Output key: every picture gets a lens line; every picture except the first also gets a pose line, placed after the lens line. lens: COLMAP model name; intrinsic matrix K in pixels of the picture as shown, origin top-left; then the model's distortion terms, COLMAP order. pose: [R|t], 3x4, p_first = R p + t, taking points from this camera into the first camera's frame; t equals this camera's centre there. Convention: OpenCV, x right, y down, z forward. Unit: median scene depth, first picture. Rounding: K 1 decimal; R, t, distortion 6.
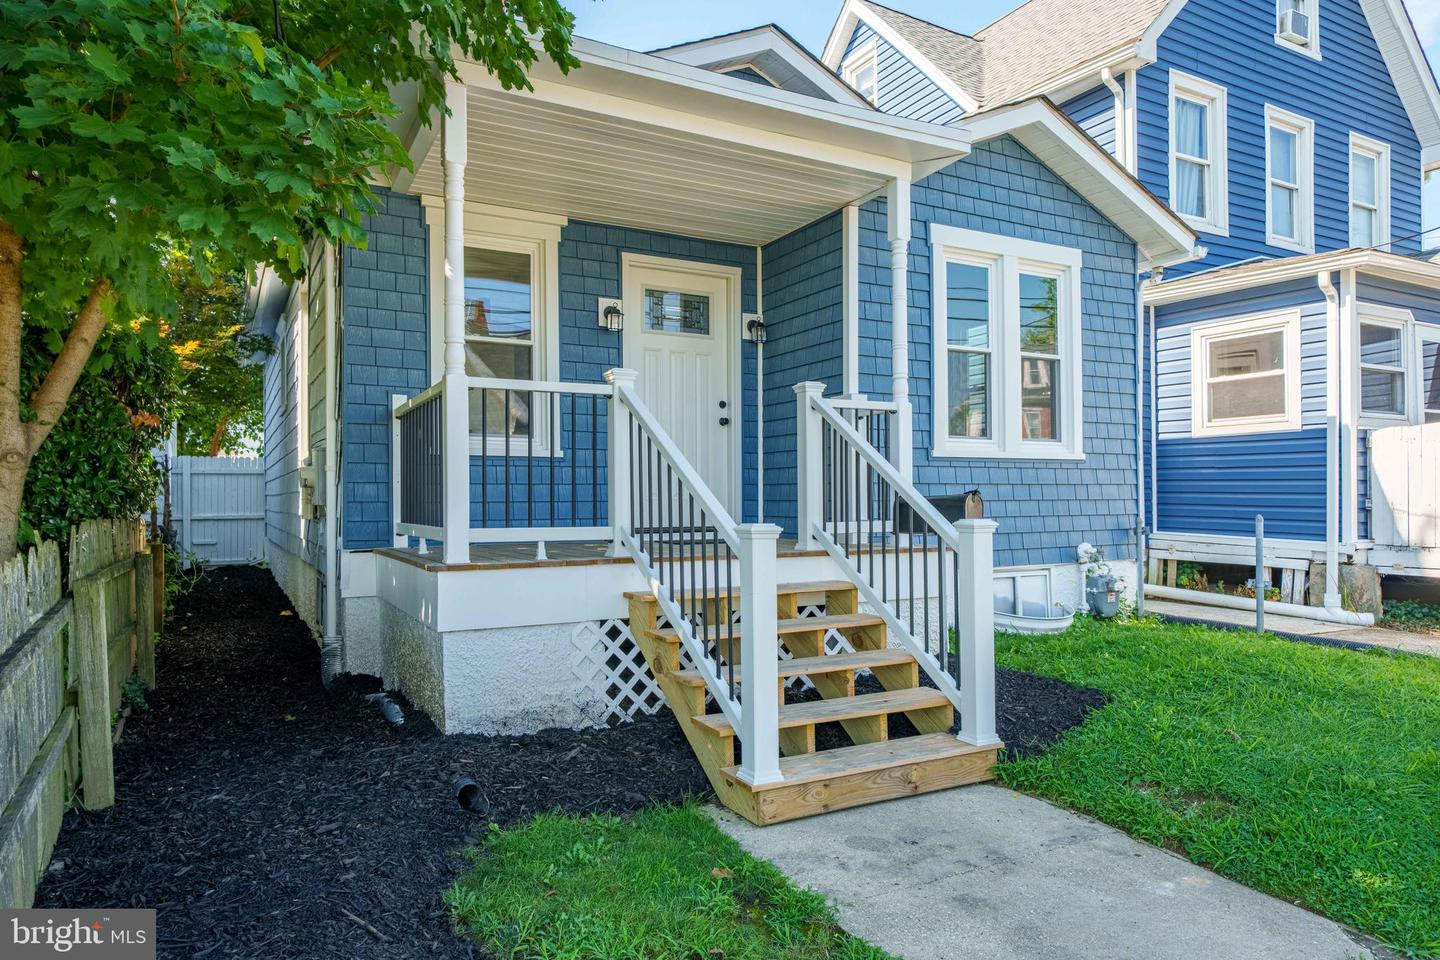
lens RADIAL K [[903.1, 0, 716.2], [0, 903.1, 486.1], [0, 0, 1]] dist [0.012508, 0.001750]
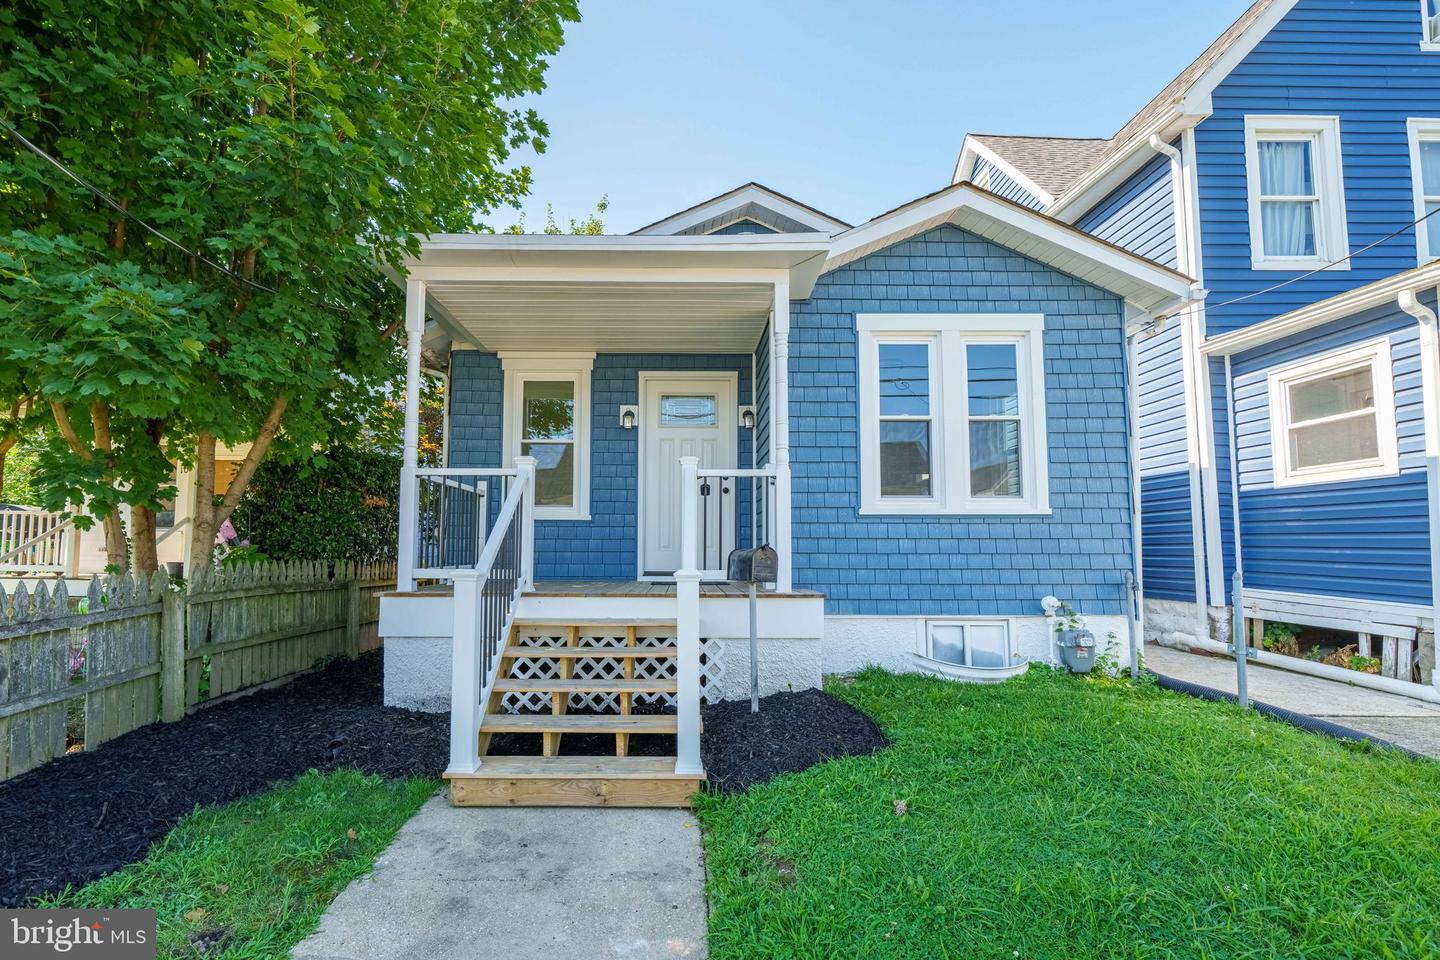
lens RADIAL K [[633.4, 0, 611.2], [0, 633.4, 504.8], [0, 0, 1]] dist [-0.000513, 0.001230]
pose [[0.880334, -0.026715, -0.473601, 0.316975], [0.000055, 0.998419, -0.056218, 0.000197], [0.474354, 0.049464, 0.878943, 0.138354]]
